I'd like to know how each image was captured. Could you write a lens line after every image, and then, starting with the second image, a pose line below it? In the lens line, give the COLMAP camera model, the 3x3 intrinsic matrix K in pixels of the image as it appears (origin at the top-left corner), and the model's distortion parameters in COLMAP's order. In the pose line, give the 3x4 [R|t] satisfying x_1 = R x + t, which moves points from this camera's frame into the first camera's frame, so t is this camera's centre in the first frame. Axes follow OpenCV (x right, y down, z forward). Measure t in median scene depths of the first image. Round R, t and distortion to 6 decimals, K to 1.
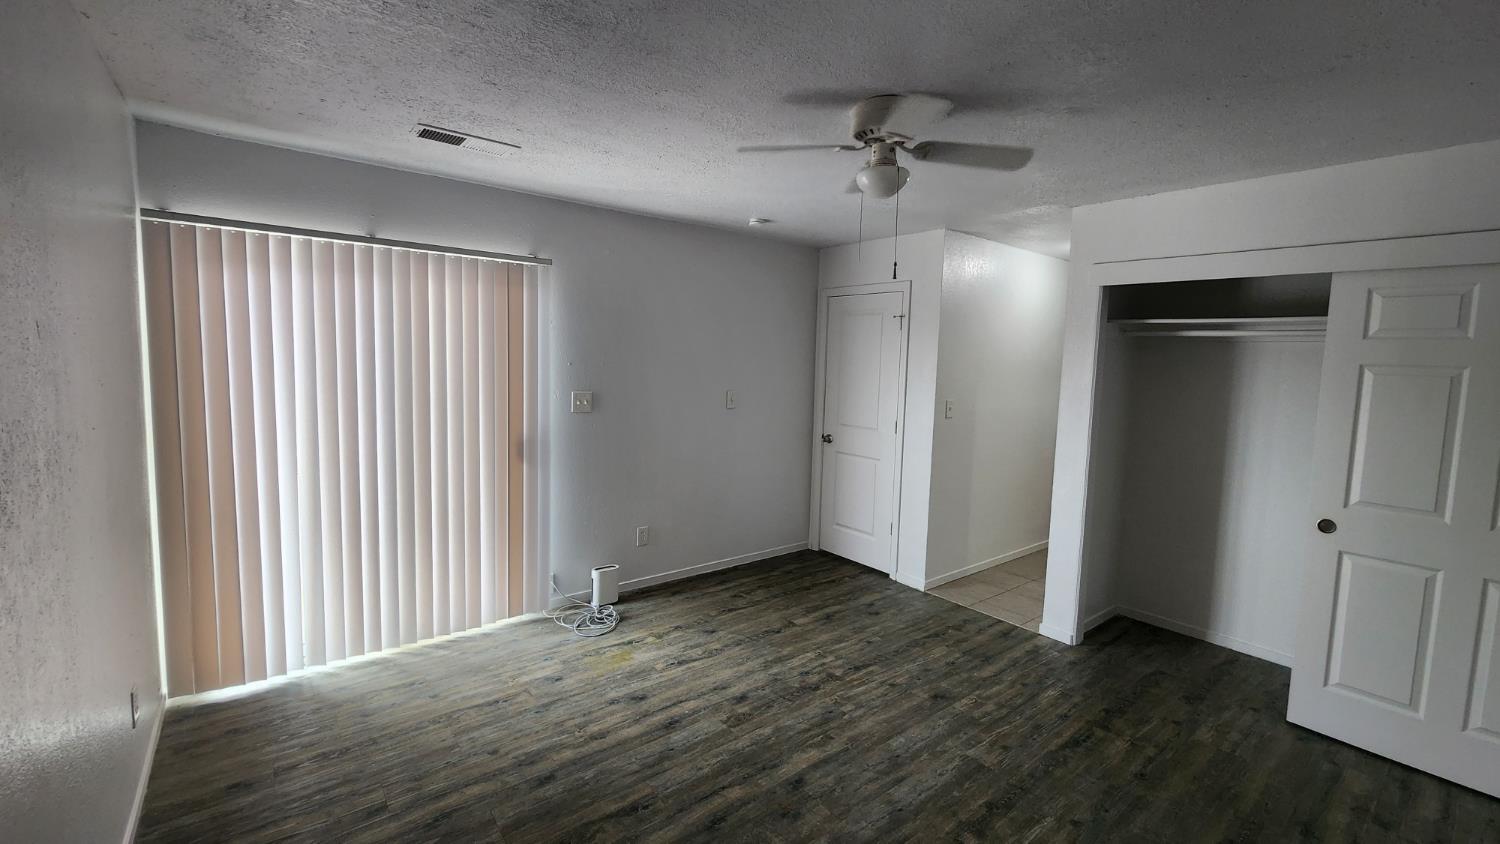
lens RADIAL K [[619.4, 0, 750.1], [0, 619.4, 413.7], [0, 0, 1]] dist [-0.000492, -0.000387]
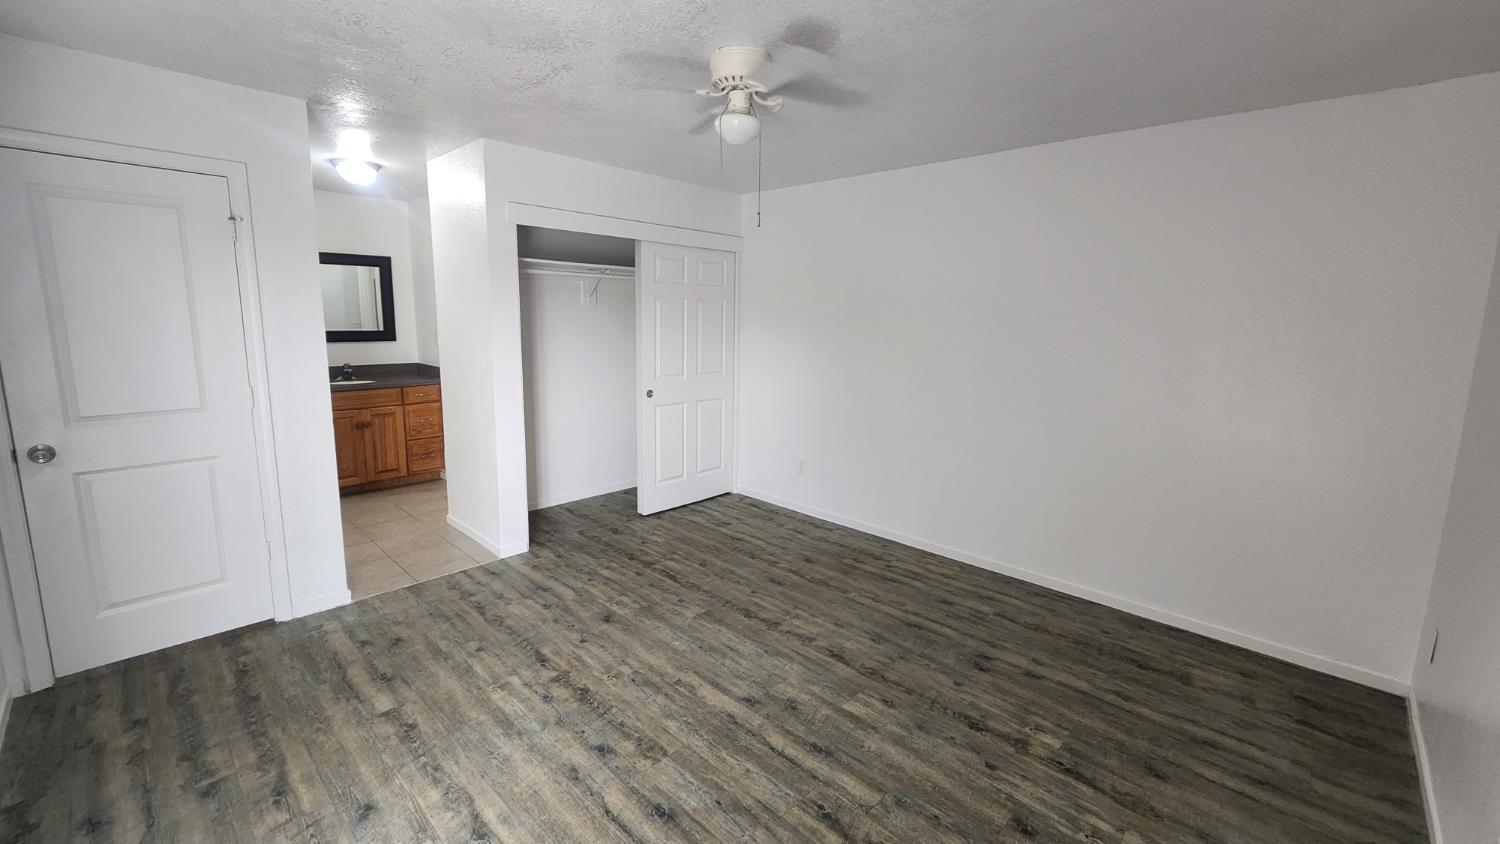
lens RADIAL K [[619.4, 0, 734.8], [0, 619.4, 413.7], [0, 0, 1]] dist [-0.000492, -0.000387]
pose [[-0.134068, -0.190508, 0.972488, -0.642648], [0.071464, 0.976933, 0.201231, -0.075858], [-0.988392, 0.096477, -0.117361, 0.825504]]
